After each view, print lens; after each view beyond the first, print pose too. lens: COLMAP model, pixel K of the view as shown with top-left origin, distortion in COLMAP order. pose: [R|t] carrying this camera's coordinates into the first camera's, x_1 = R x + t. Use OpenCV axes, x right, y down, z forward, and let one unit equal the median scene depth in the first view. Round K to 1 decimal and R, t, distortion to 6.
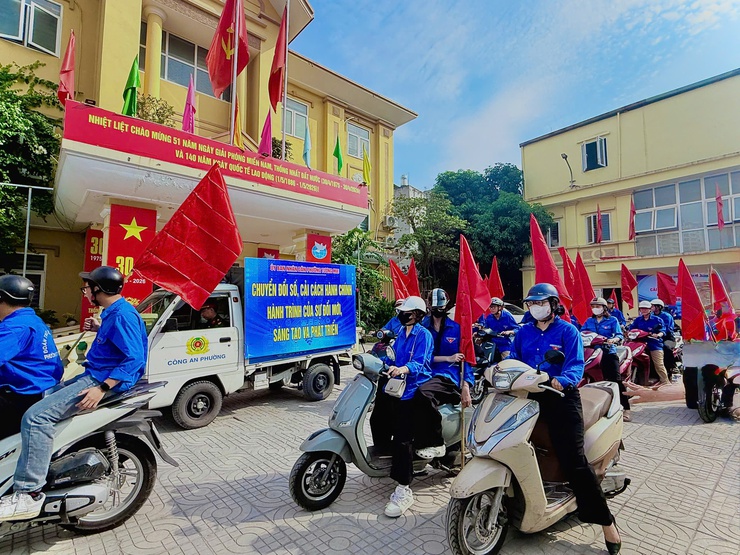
lens RADIAL K [[381.9, 0, 370.2], [0, 381.9, 273.3], [0, 0, 1]] dist [-0.003670, 0.004122]
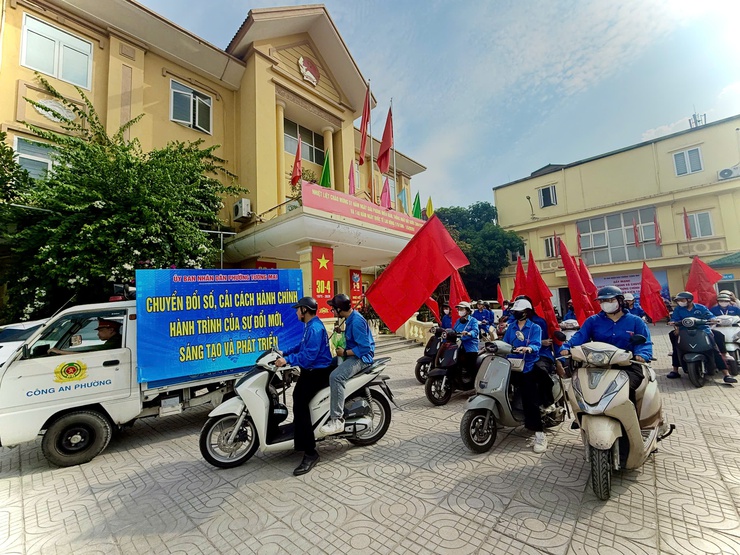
lens RADIAL K [[315.7, 0, 369.6], [0, 315.7, 277.8], [0, 0, 1]] dist [0.003261, 0.000026]
pose [[0.992254, -0.035735, 0.118978, -0.431308], [0.037637, 0.999197, -0.013775, -0.018611], [-0.118390, 0.018146, 0.992801, -0.194086]]
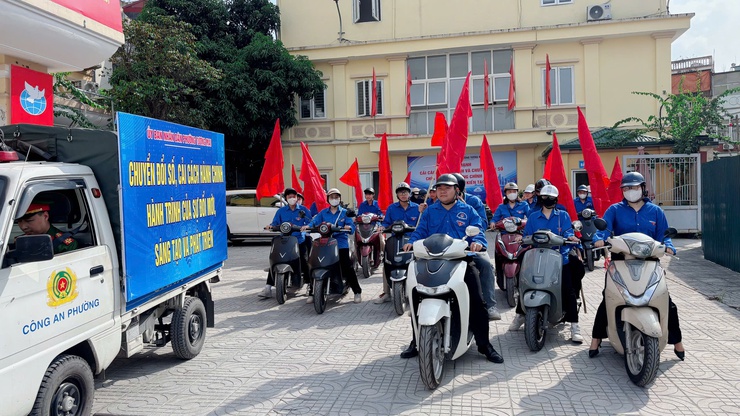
lens RADIAL K [[557.0, 0, 367.7], [0, 557.0, 204.6], [0, 0, 1]] dist [0.030199, -0.005541]
pose [[0.792738, -0.034038, 0.608612, -0.240973], [-0.026686, 0.995545, 0.090437, 0.002929], [-0.608978, -0.087934, 0.788298, 0.082599]]
